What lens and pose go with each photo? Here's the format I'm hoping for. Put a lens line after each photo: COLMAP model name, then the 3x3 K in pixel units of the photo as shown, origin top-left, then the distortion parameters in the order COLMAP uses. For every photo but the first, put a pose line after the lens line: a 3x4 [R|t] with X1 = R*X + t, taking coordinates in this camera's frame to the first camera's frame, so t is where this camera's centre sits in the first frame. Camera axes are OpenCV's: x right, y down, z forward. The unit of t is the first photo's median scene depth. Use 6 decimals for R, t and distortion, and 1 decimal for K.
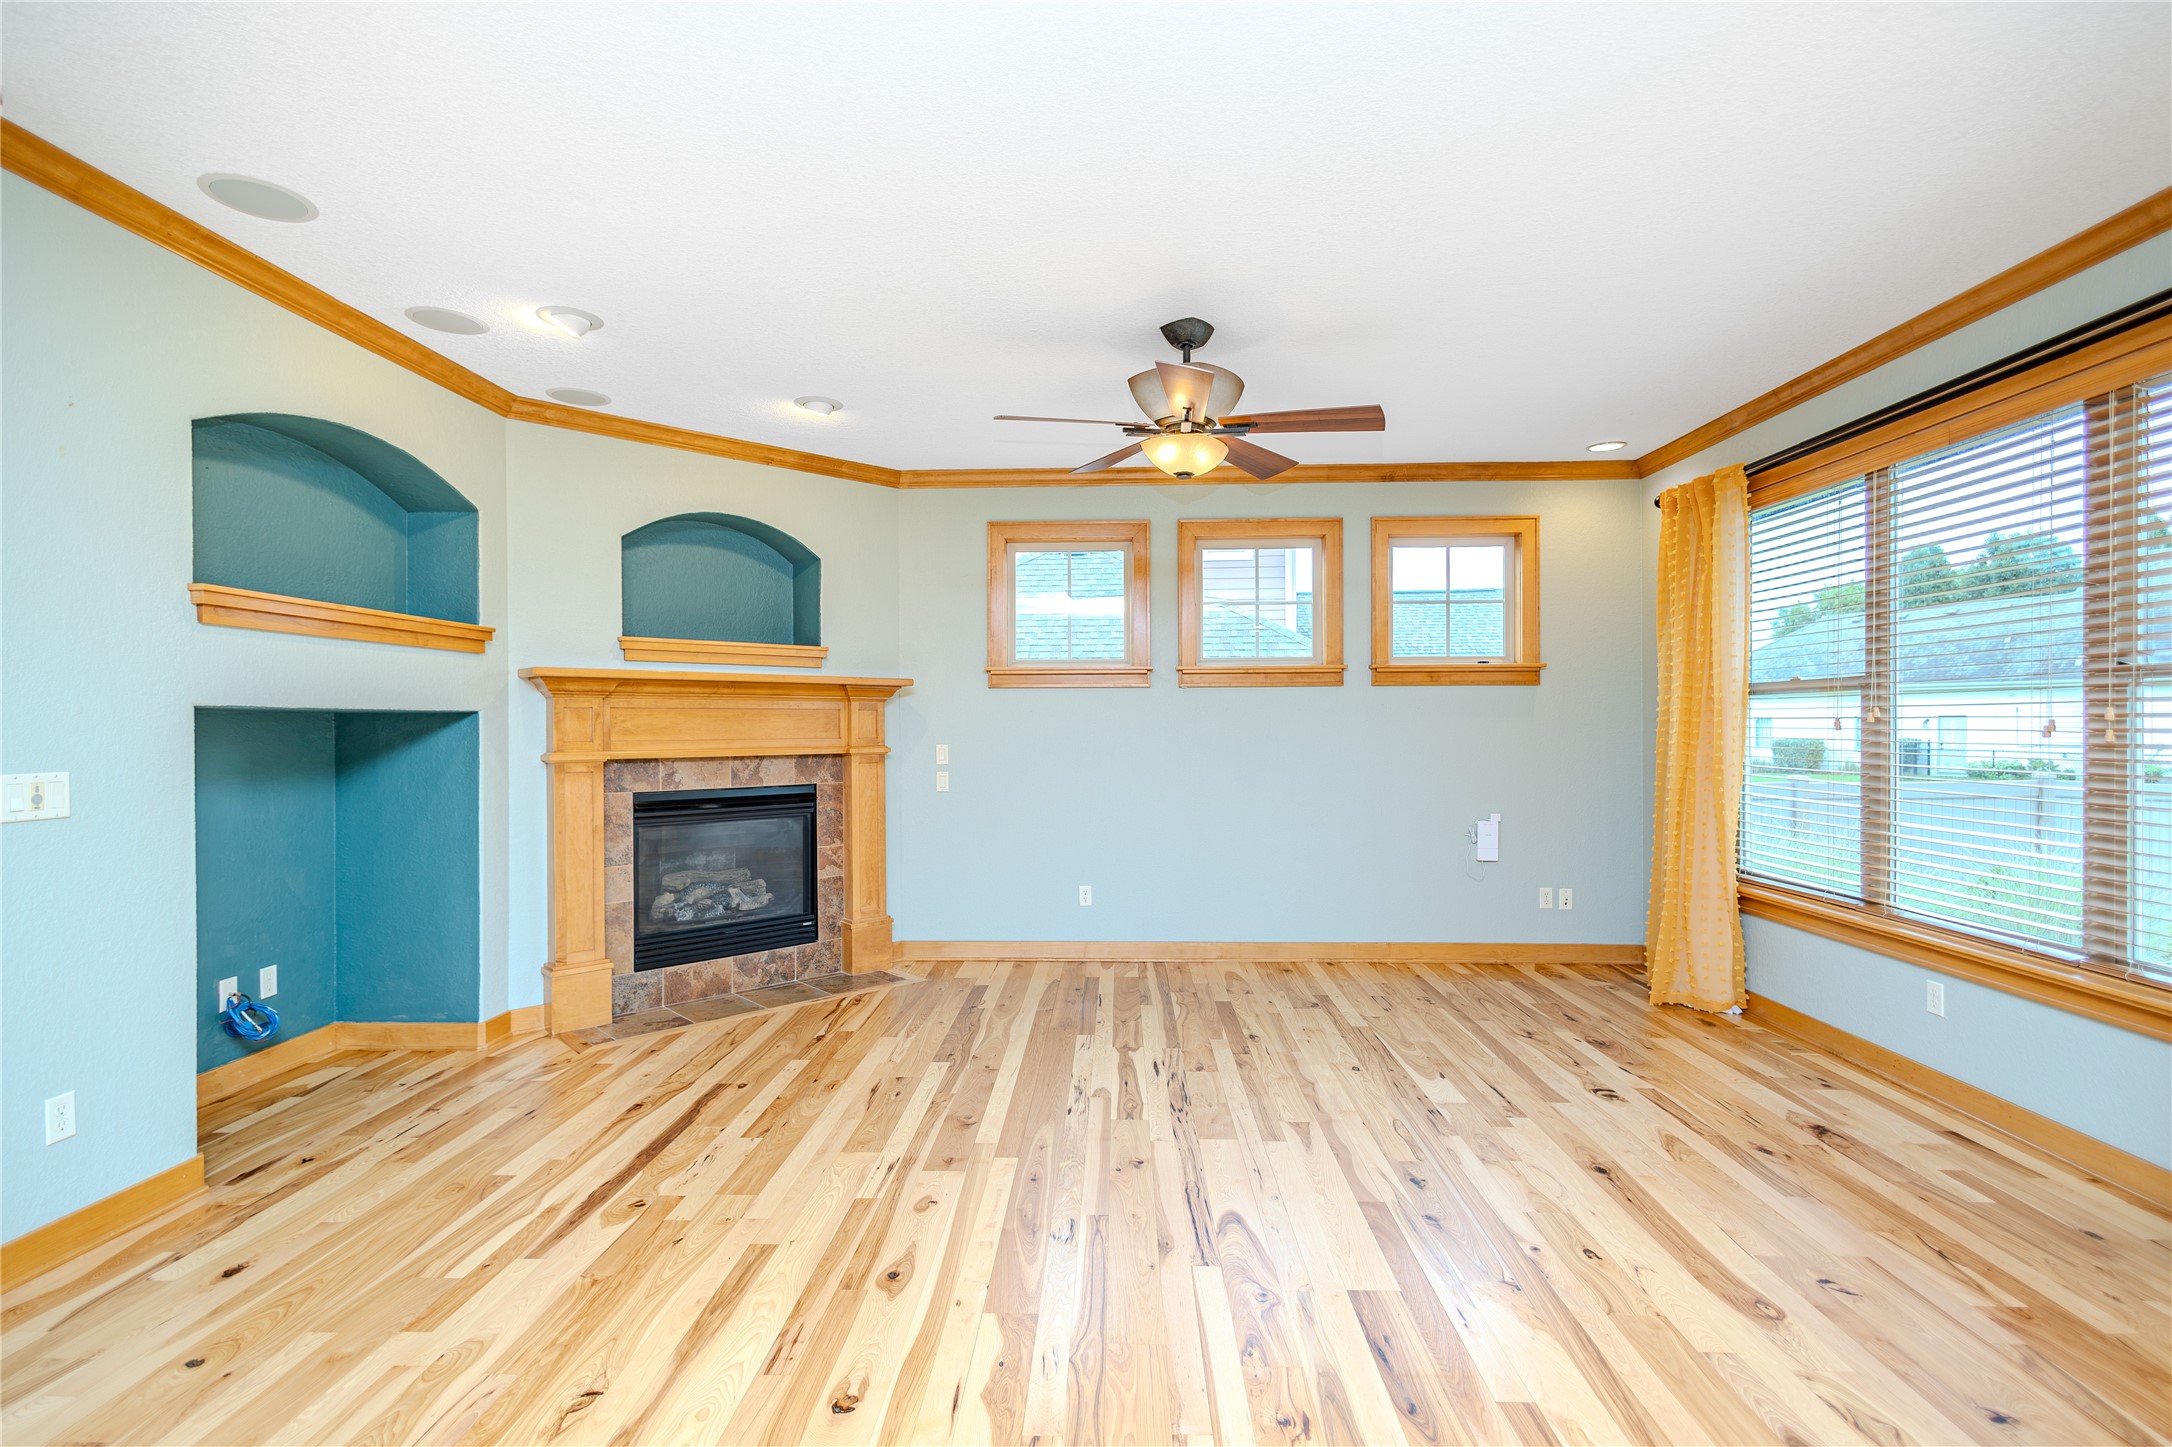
lens RADIAL K [[996.3, 0, 1086.0], [0, 996.3, 723.5], [0, 0, 1]] dist [0.017219, -0.005362]
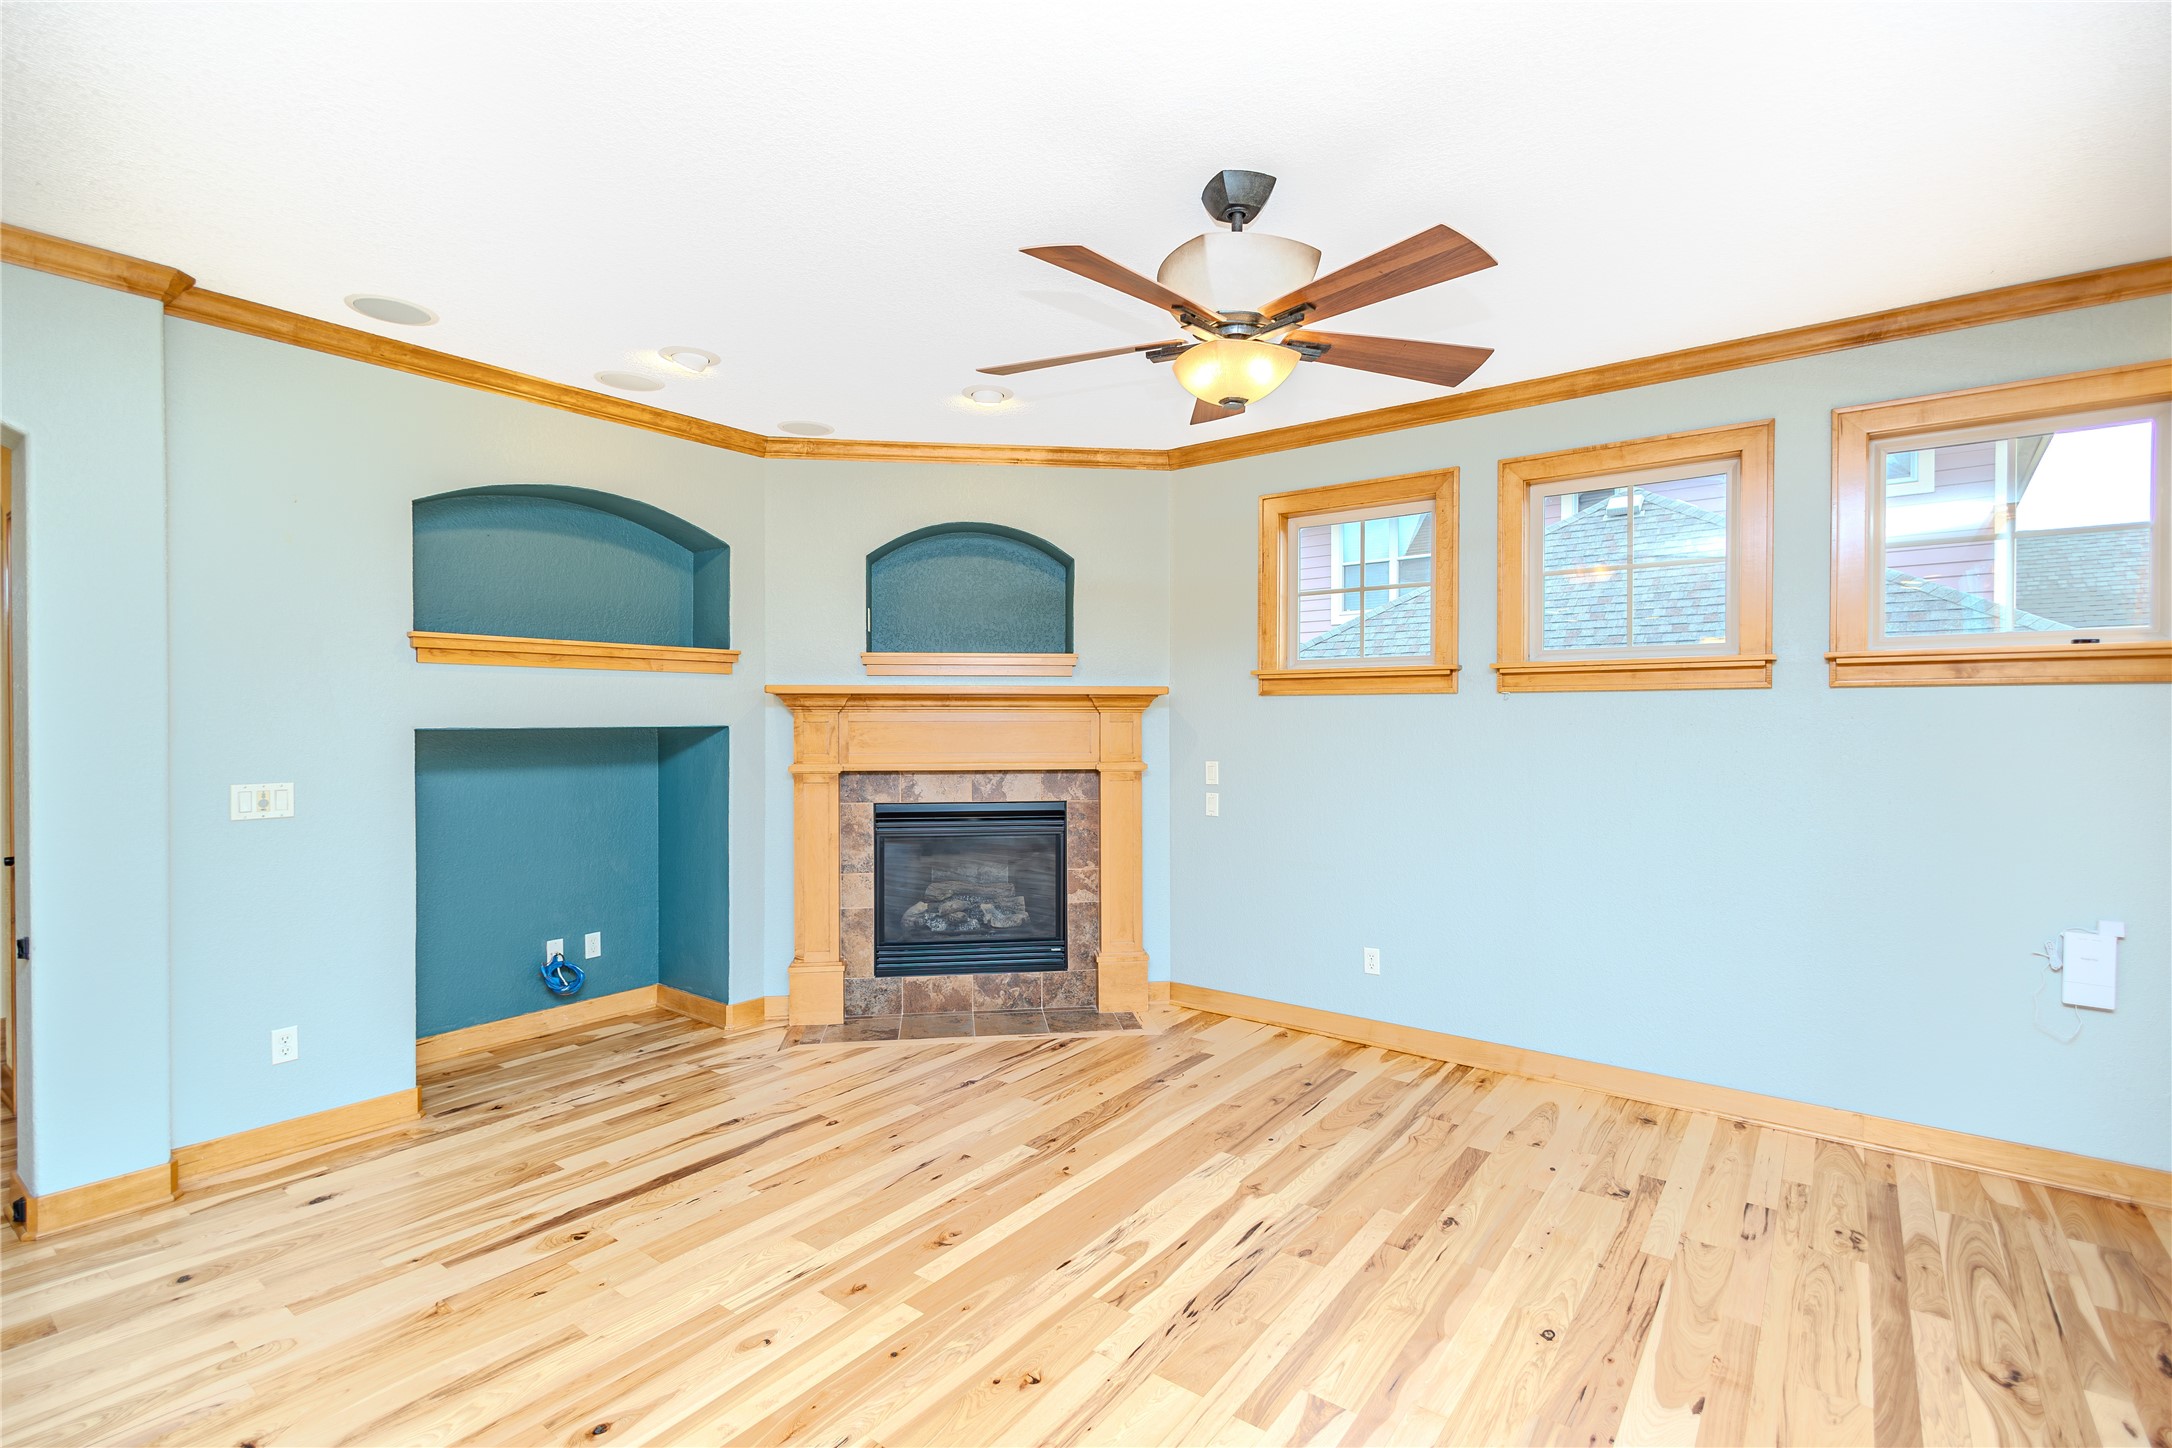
lens RADIAL K [[996.3, 0, 1086.0], [0, 996.3, 724.0], [0, 0, 1]] dist [0.017219, -0.005362]
pose [[0.819321, 0.008591, -0.573271, 0.334611], [-0.003008, 0.999938, 0.010686, -0.025829], [0.573327, -0.007031, 0.819296, 0.298404]]
